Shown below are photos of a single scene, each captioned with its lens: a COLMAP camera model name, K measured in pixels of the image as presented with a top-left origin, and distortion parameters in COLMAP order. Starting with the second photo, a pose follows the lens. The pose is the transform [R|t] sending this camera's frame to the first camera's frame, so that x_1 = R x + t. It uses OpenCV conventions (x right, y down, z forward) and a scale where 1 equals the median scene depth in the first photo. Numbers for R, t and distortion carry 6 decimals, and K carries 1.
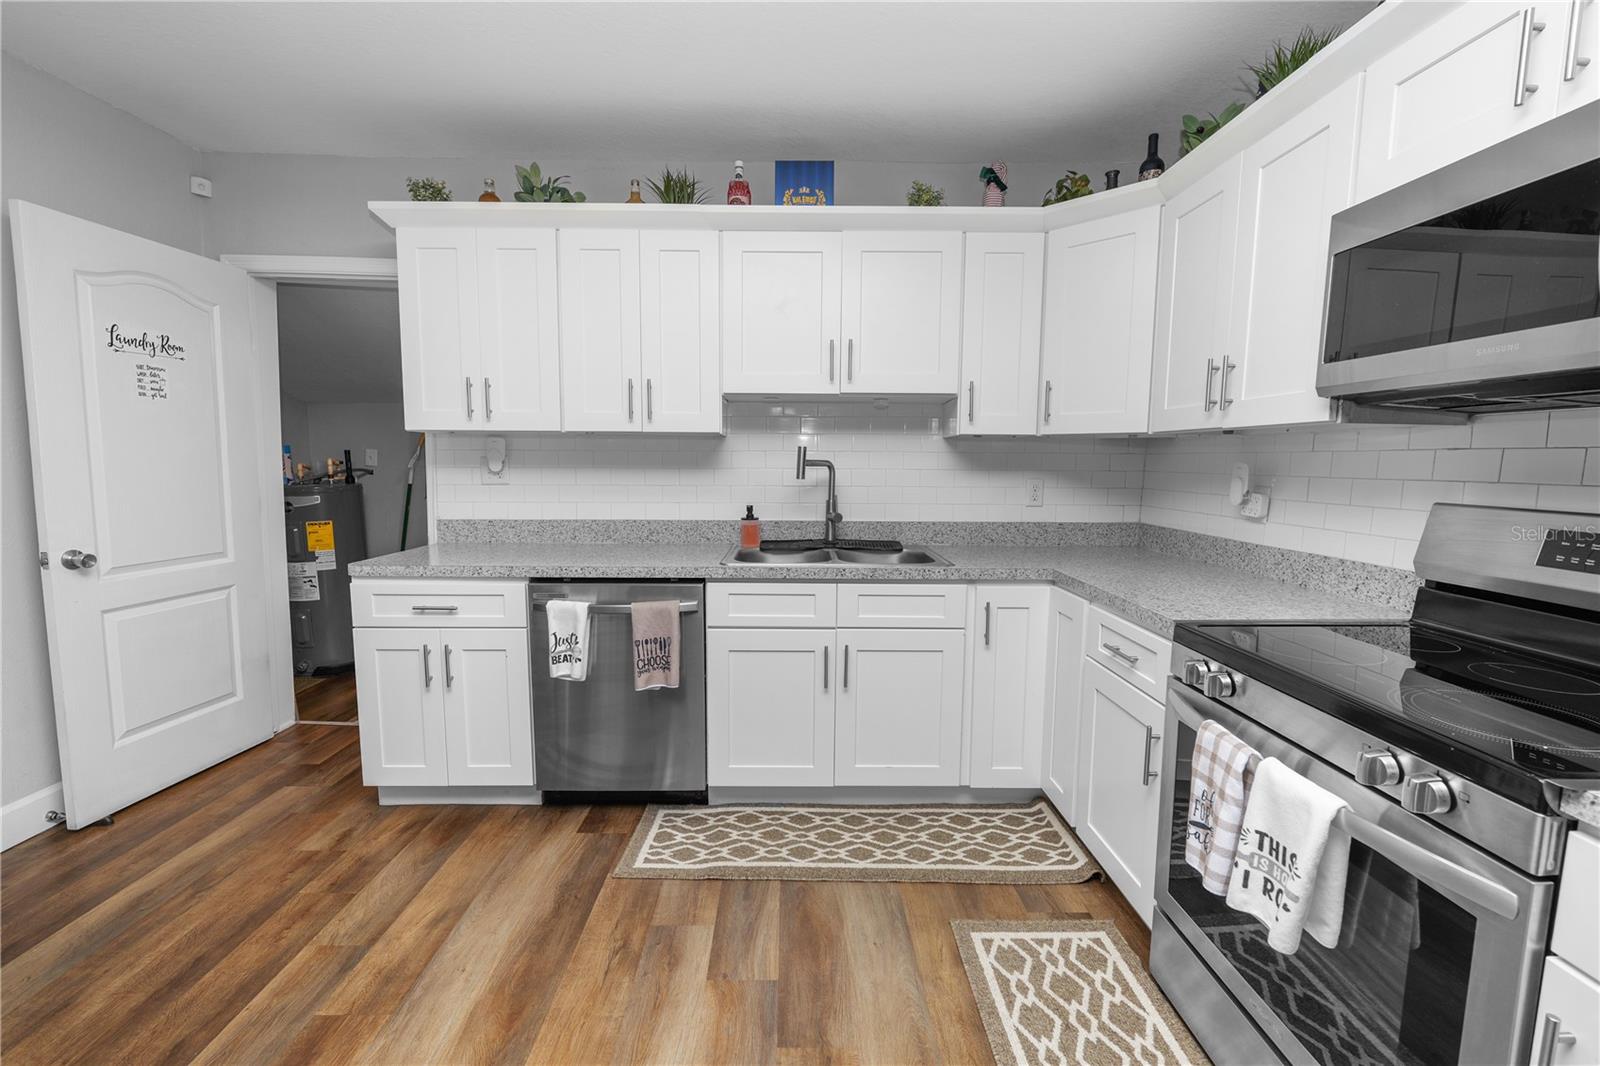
lens RADIAL K [[652.0, 0, 797.7], [0, 652.0, 527.9], [0, 0, 1]] dist [-0.010246, -0.000140]
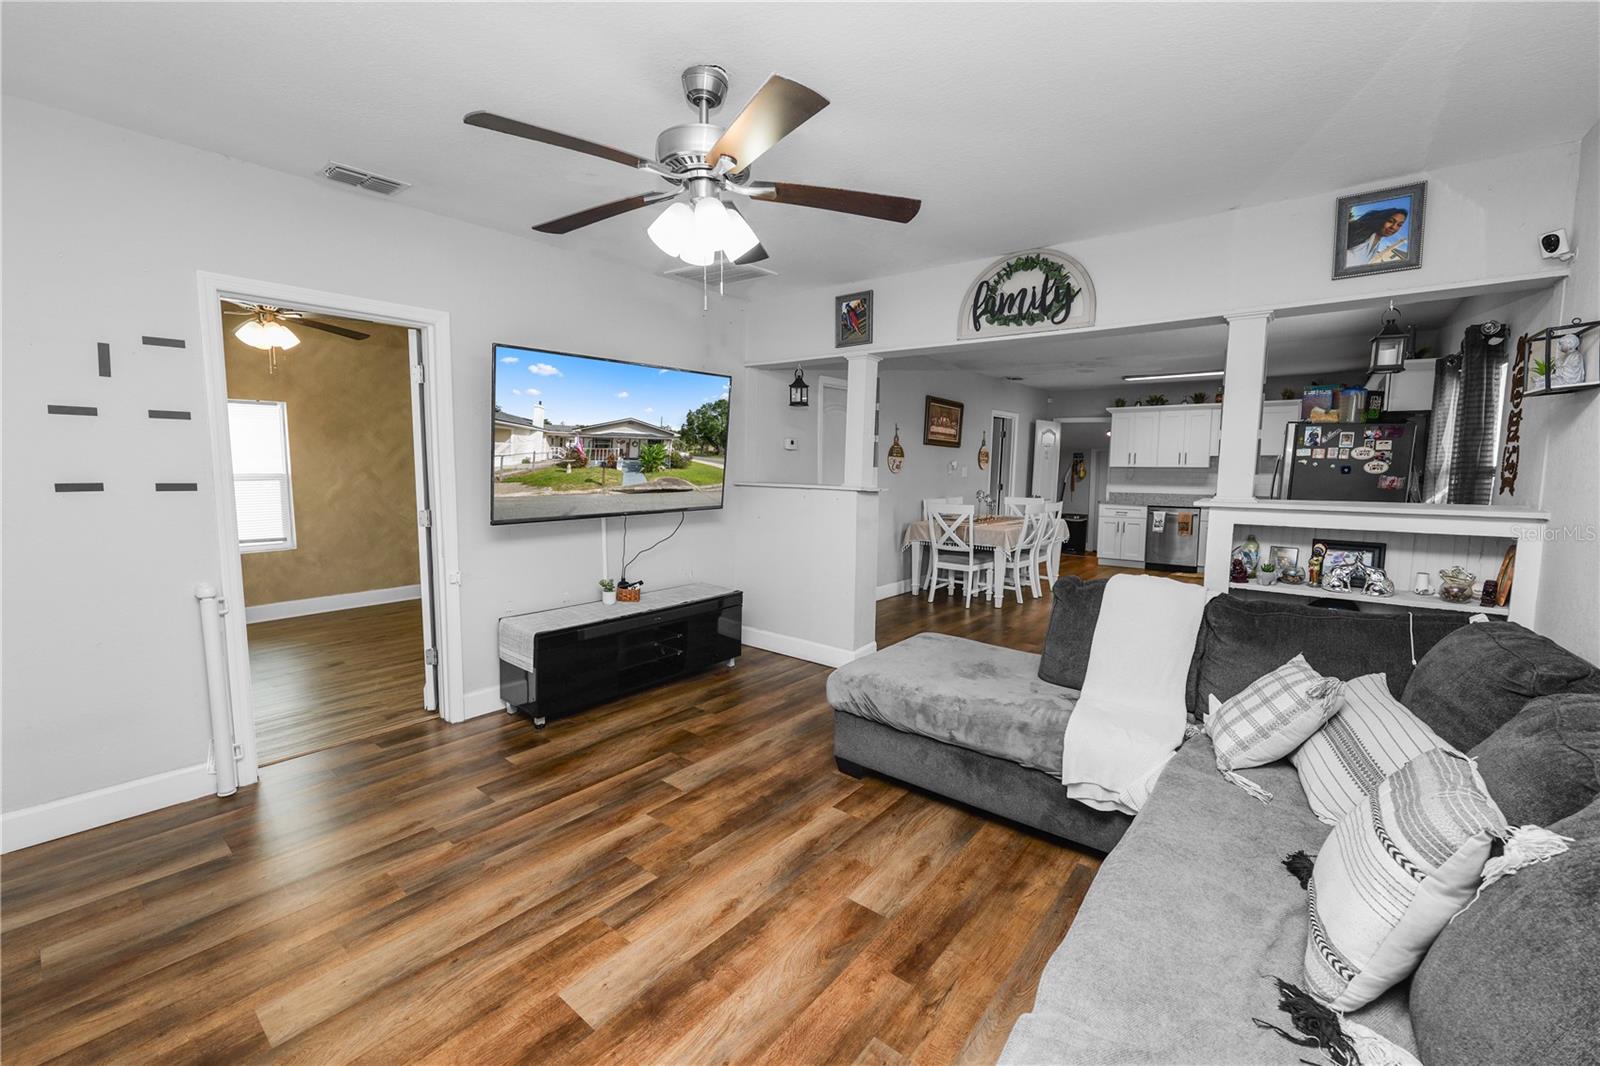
lens RADIAL K [[652.0, 0, 795.4], [0, 652.0, 524.9], [0, 0, 1]] dist [-0.010246, -0.000140]
pose [[0.768368, 0.055340, -0.637611, 0.462204], [-0.064939, 0.997854, 0.008350, 0.302621], [0.636705, 0.034990, 0.770313, -3.407800]]
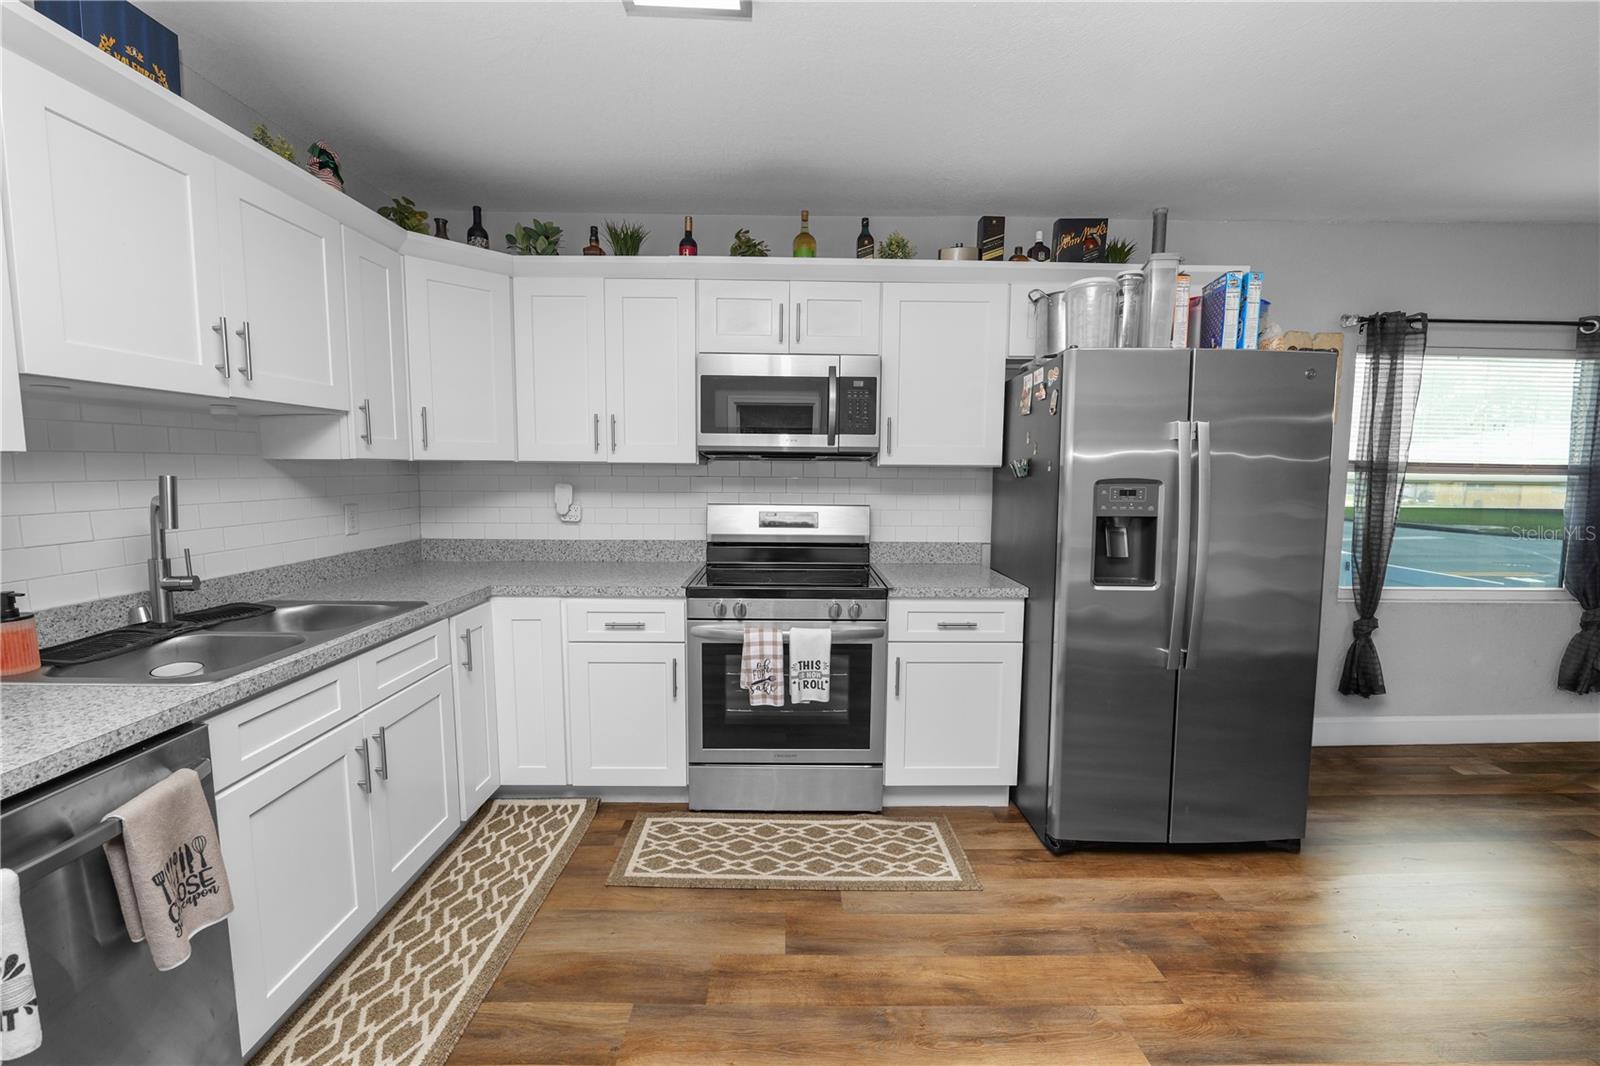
lens RADIAL K [[652.0, 0, 799.1], [0, 652.0, 535.2], [0, 0, 1]] dist [-0.010246, -0.000140]
pose [[0.003809, -0.107287, 0.994221, -0.714974], [0.097713, 0.989510, 0.106404, -0.089754], [-0.995207, 0.096743, 0.014253, 0.480289]]
